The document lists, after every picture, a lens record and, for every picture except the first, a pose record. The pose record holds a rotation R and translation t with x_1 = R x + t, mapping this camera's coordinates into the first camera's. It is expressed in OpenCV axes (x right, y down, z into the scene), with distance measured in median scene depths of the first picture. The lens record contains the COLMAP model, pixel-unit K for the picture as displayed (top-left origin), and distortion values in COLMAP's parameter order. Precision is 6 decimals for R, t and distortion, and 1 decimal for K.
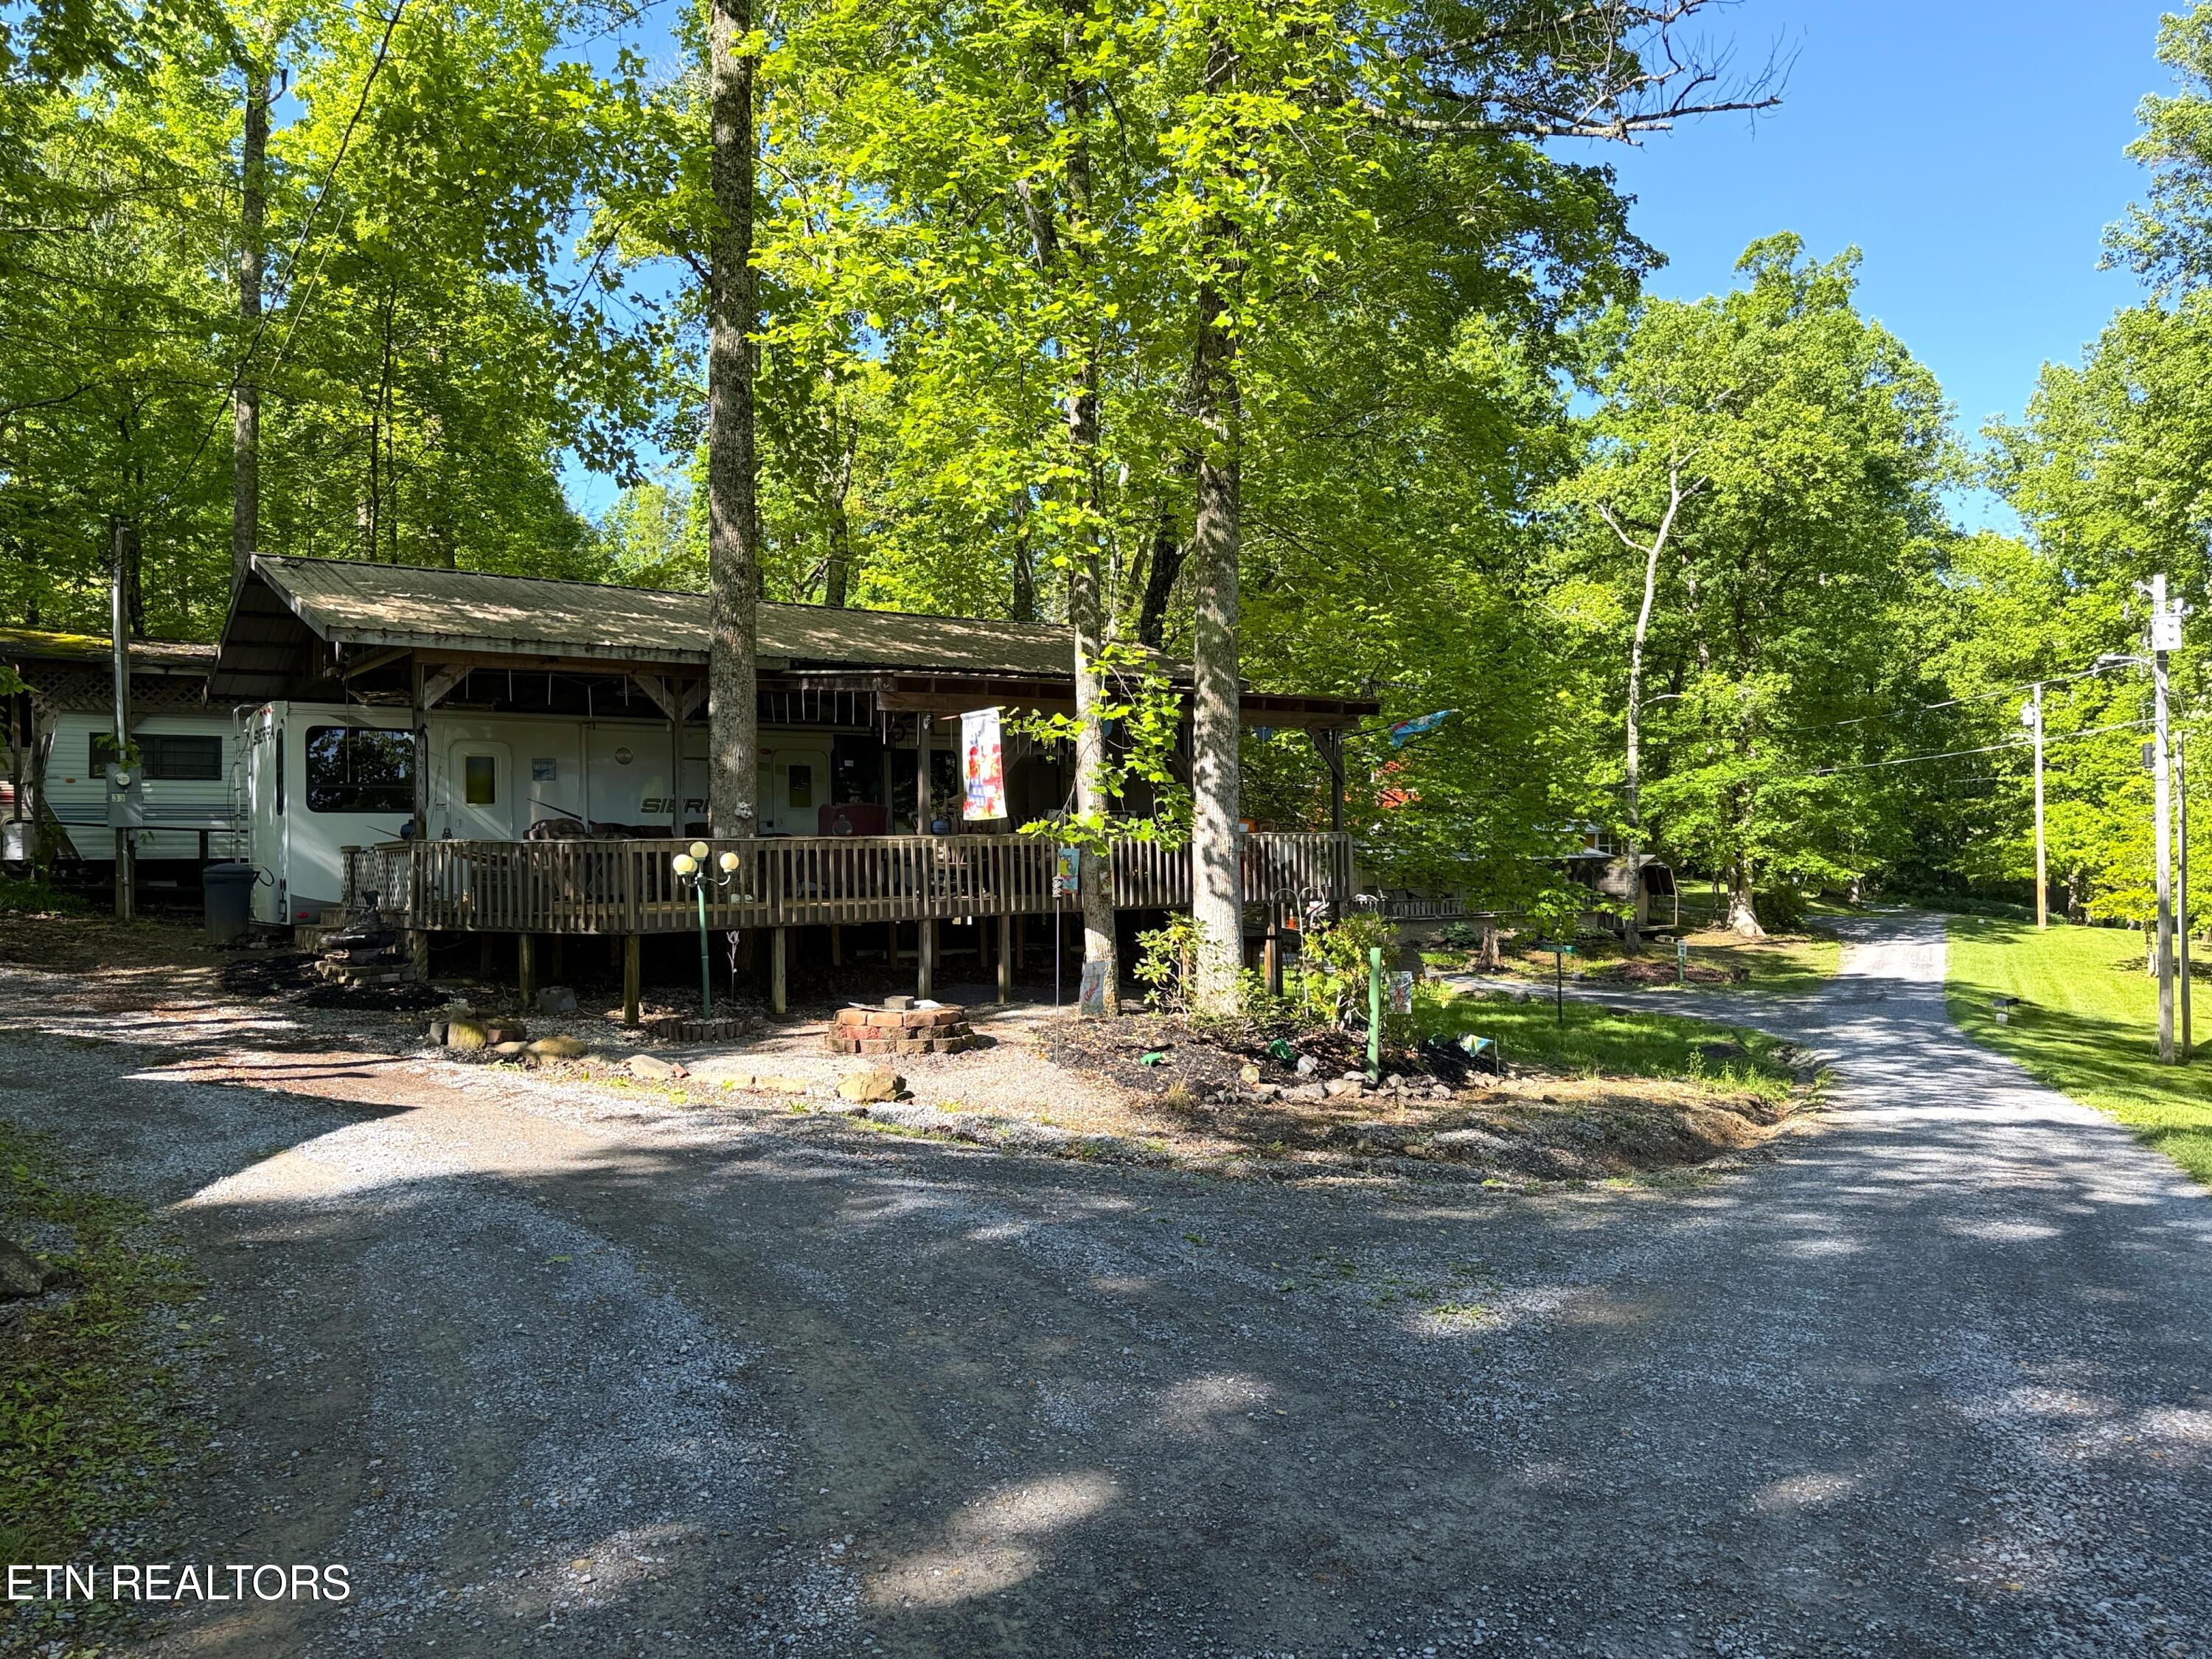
lens RADIAL K [[1647.0, 0, 1106.0], [0, 1647.0, 829.5], [0, 0, 1]] dist [0.101236, -0.143981]
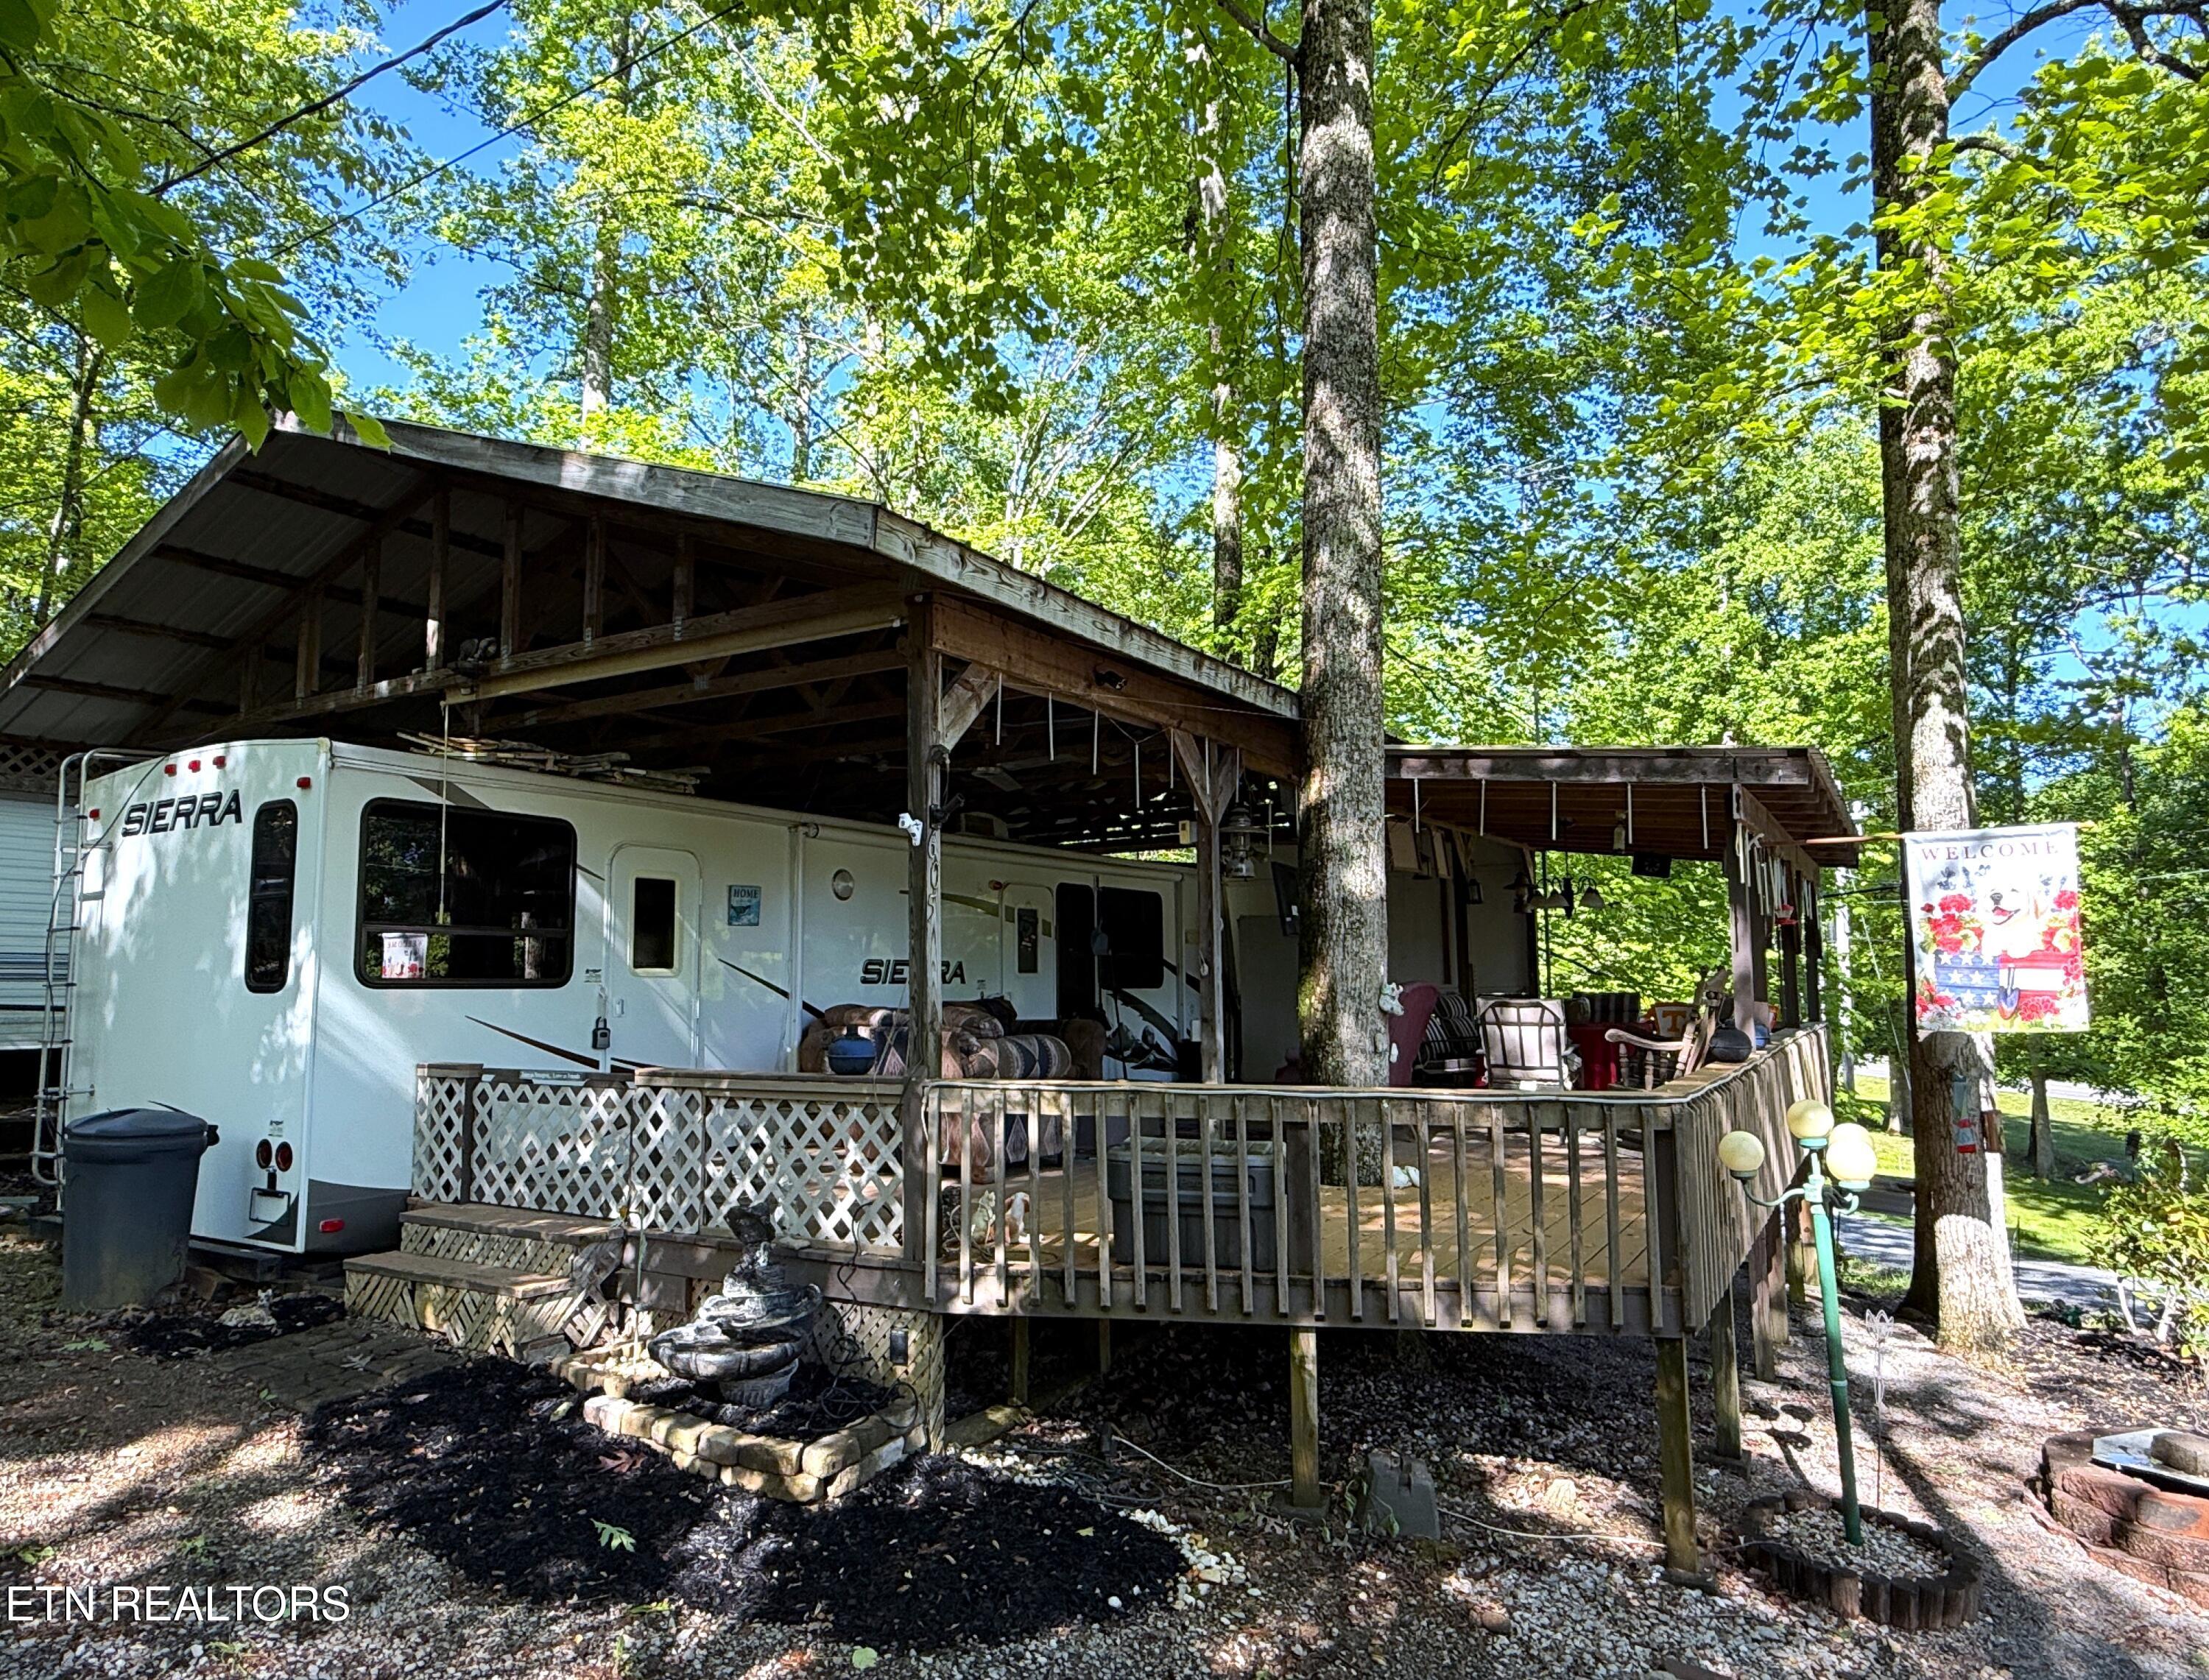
lens RADIAL K [[1374.2, 0, 1104.5], [0, 1374.2, 840.0], [0, 0, 1]] dist [-0.002604, -0.004381]
pose [[0.918495, 0.046548, 0.392684, -0.454221], [-0.011030, 0.995677, -0.092228, -0.019694], [-0.395279, 0.080380, 0.915037, 0.604145]]
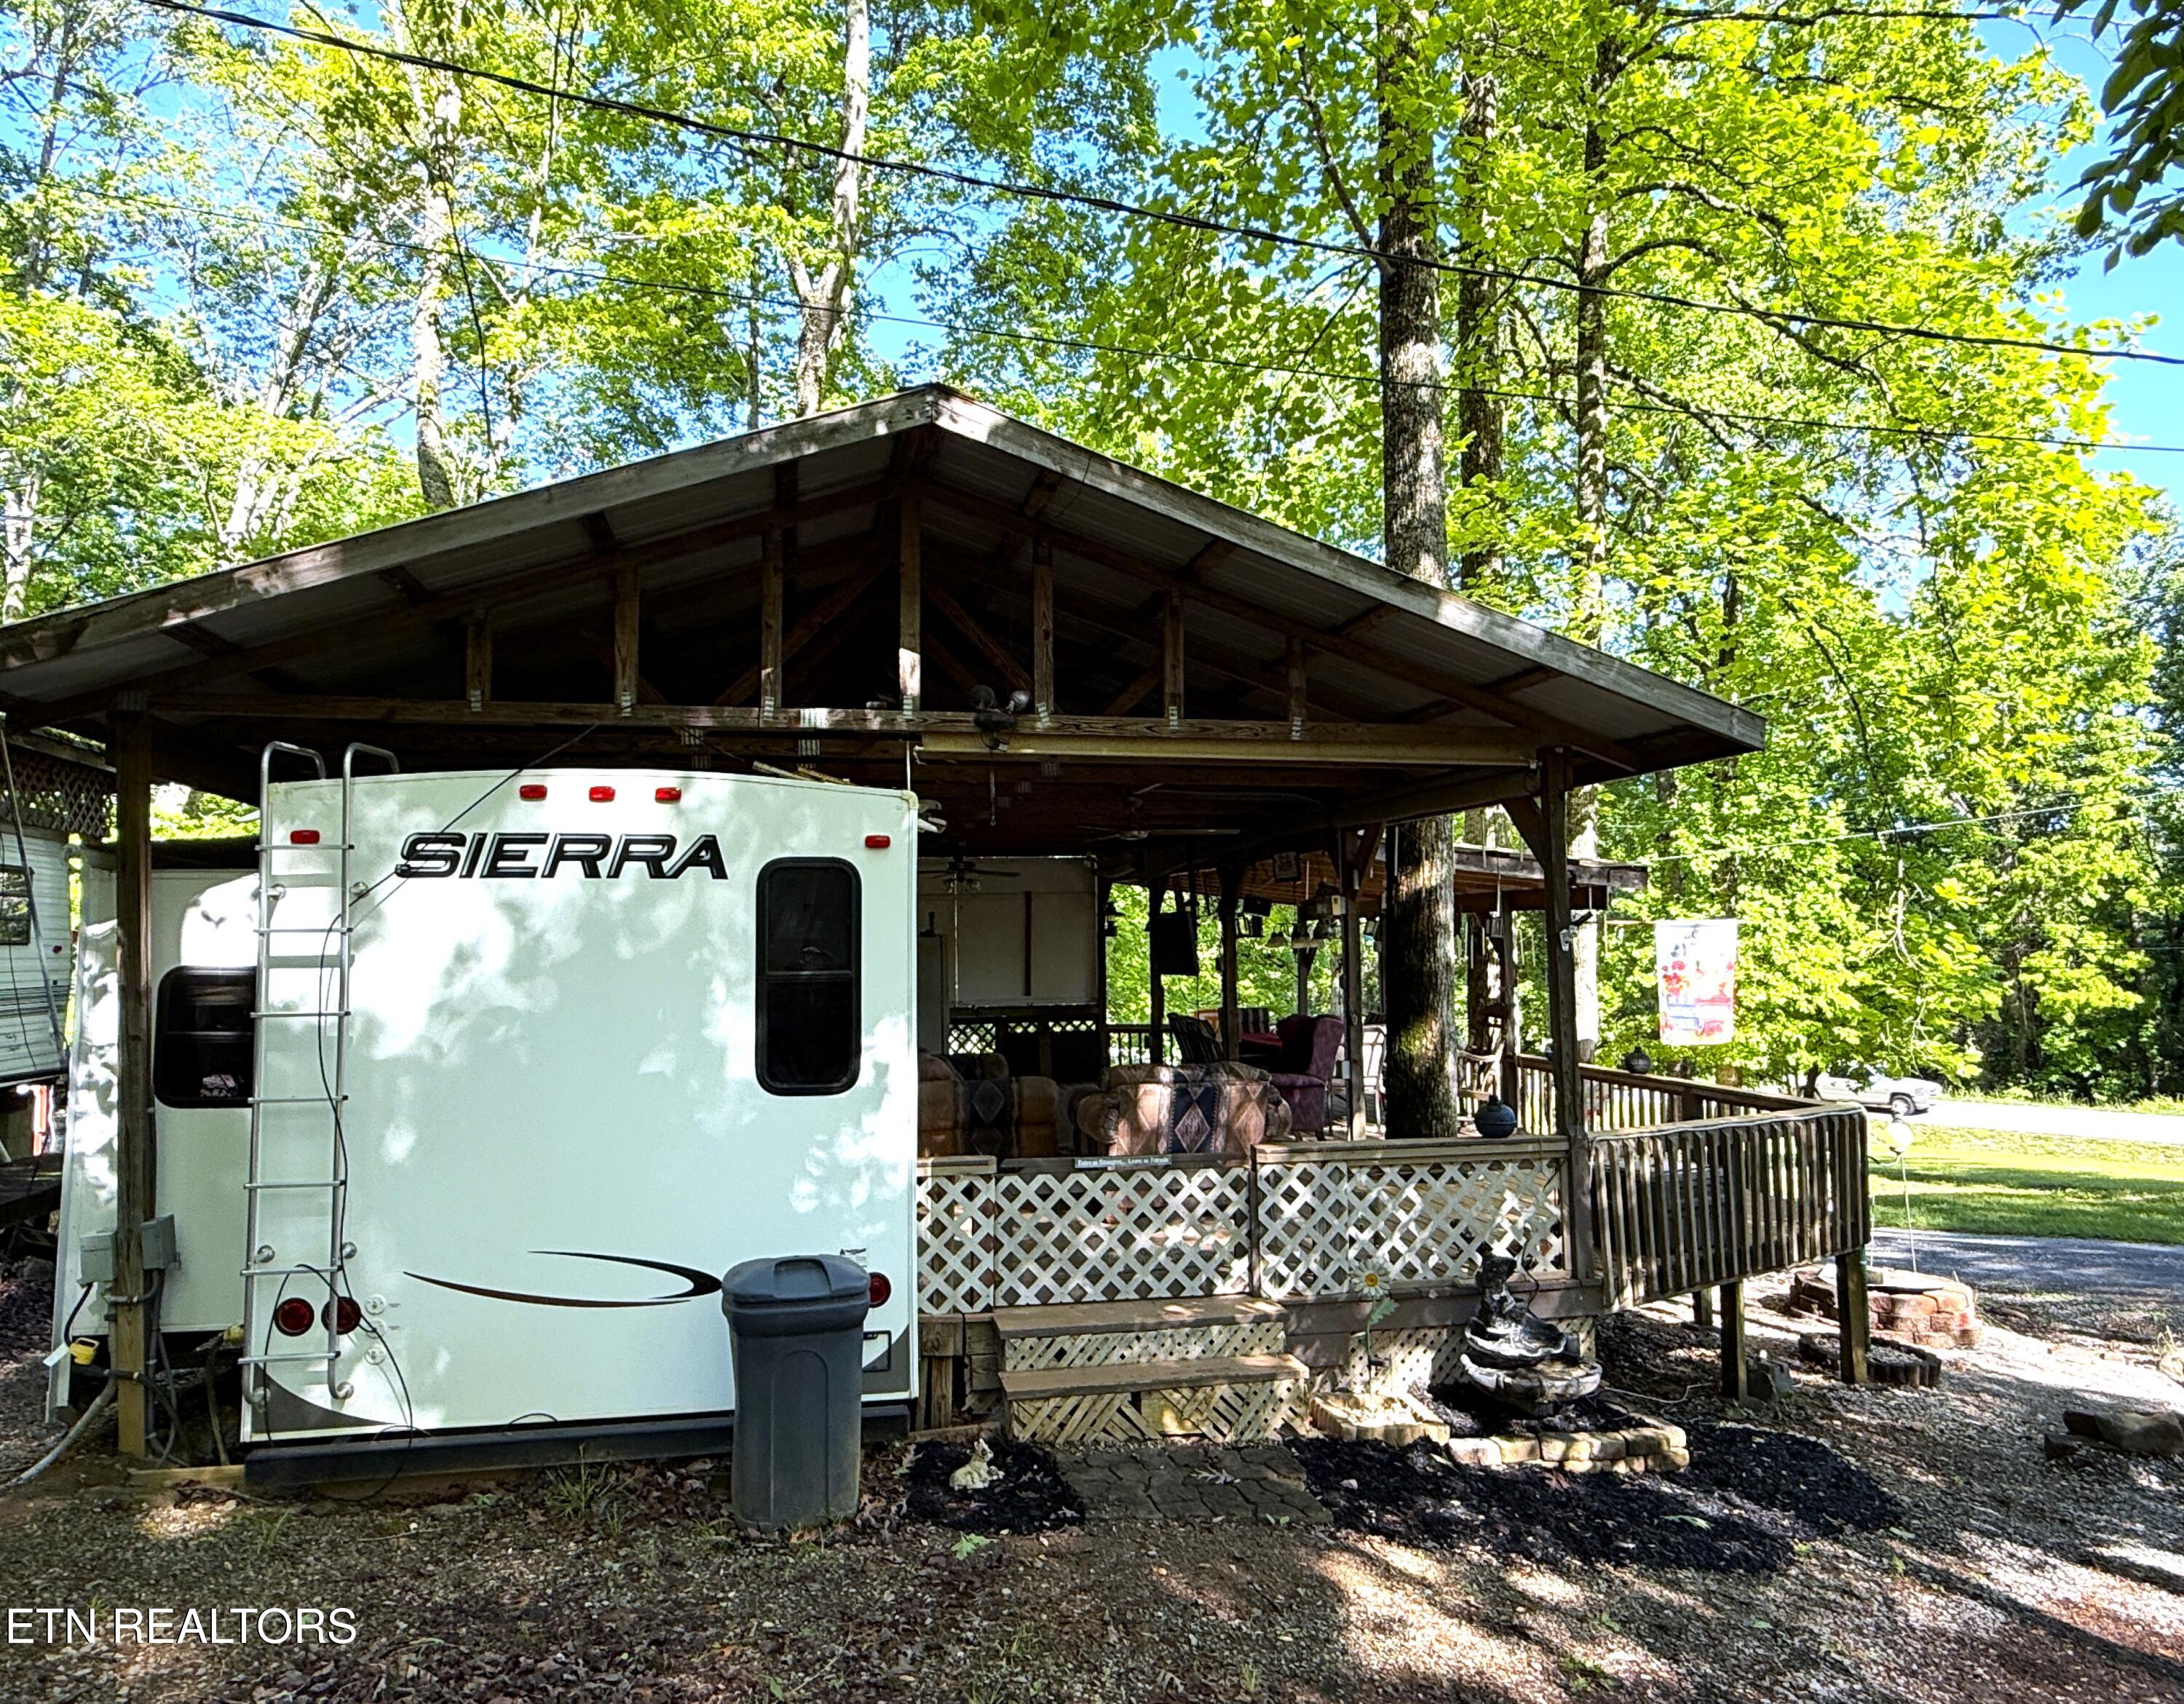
lens RADIAL K [[1373.3, 0, 1092.0], [0, 1373.3, 852.0], [0, 0, 1]] dist [-0.002543, 0.000427]
pose [[0.411290, 0.073100, 0.908569, -0.781815], [-0.017013, 0.997221, -0.072532, -0.043954], [-0.911346, 0.014374, 0.411390, 0.866563]]
